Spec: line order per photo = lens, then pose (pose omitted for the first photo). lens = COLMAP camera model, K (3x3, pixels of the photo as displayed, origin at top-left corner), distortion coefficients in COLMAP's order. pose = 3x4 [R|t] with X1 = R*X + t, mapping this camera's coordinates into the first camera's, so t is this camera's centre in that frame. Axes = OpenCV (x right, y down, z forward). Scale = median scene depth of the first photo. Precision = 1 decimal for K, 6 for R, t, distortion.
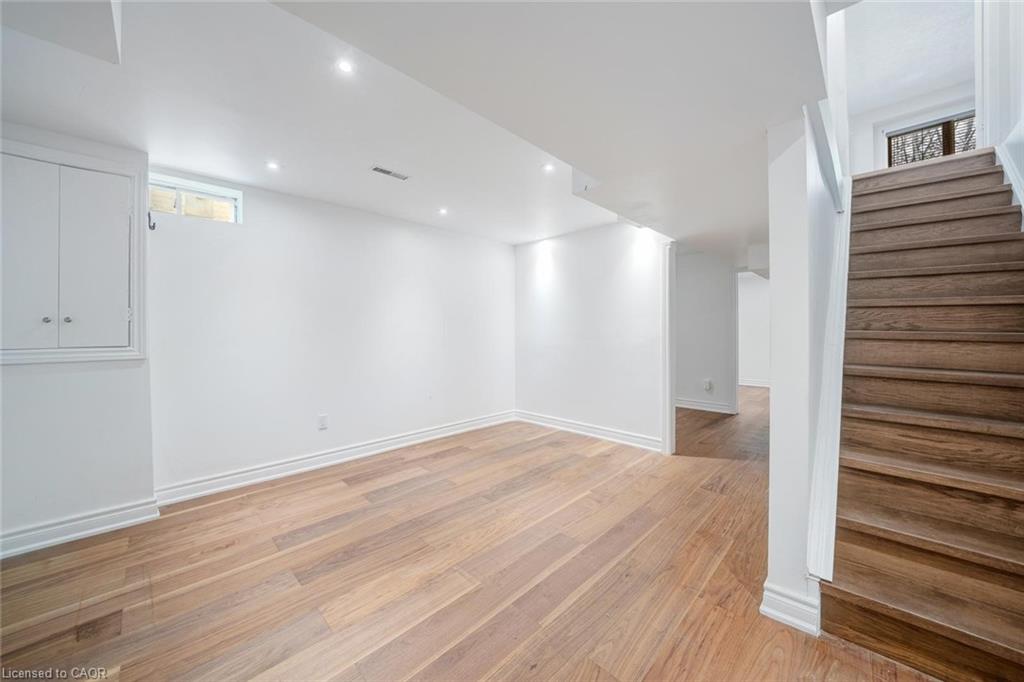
lens RADIAL K [[364.6, 0, 503.7], [0, 364.6, 334.4], [0, 0, 1]] dist [-0.020095, 0.000305]
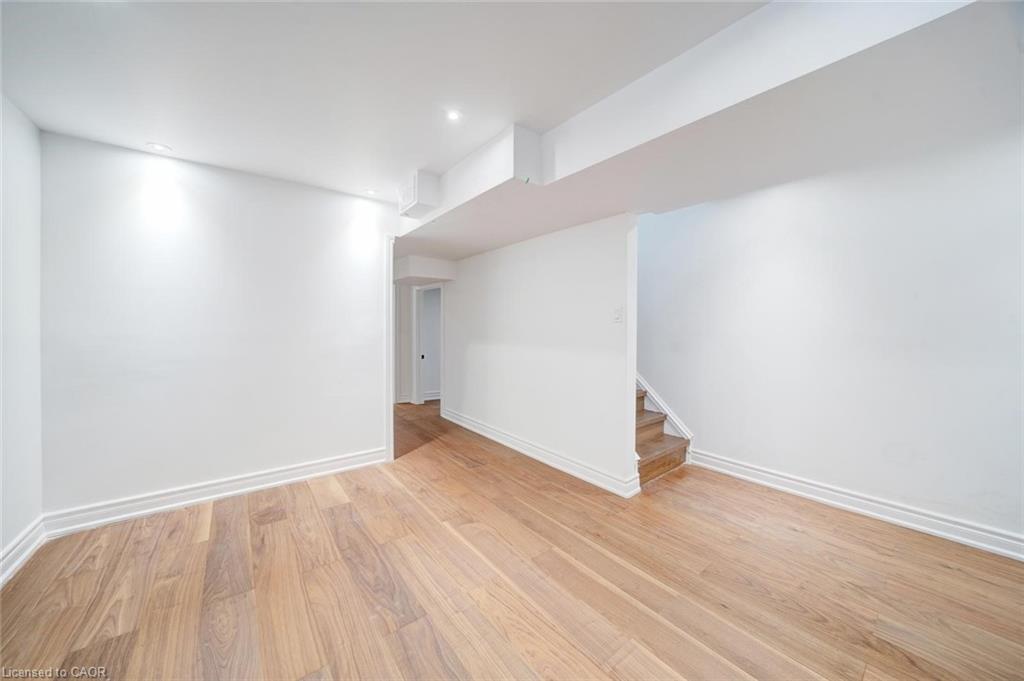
lens RADIAL K [[360.6, 0, 513.9], [0, 360.6, 330.5], [0, 0, 1]] dist [-0.013505, -0.000023]
pose [[0.114331, -0.004699, 0.993432, -0.507561], [0.005622, 0.999976, 0.004083, -0.012088], [-0.993427, 0.005118, 0.114354, 0.661507]]
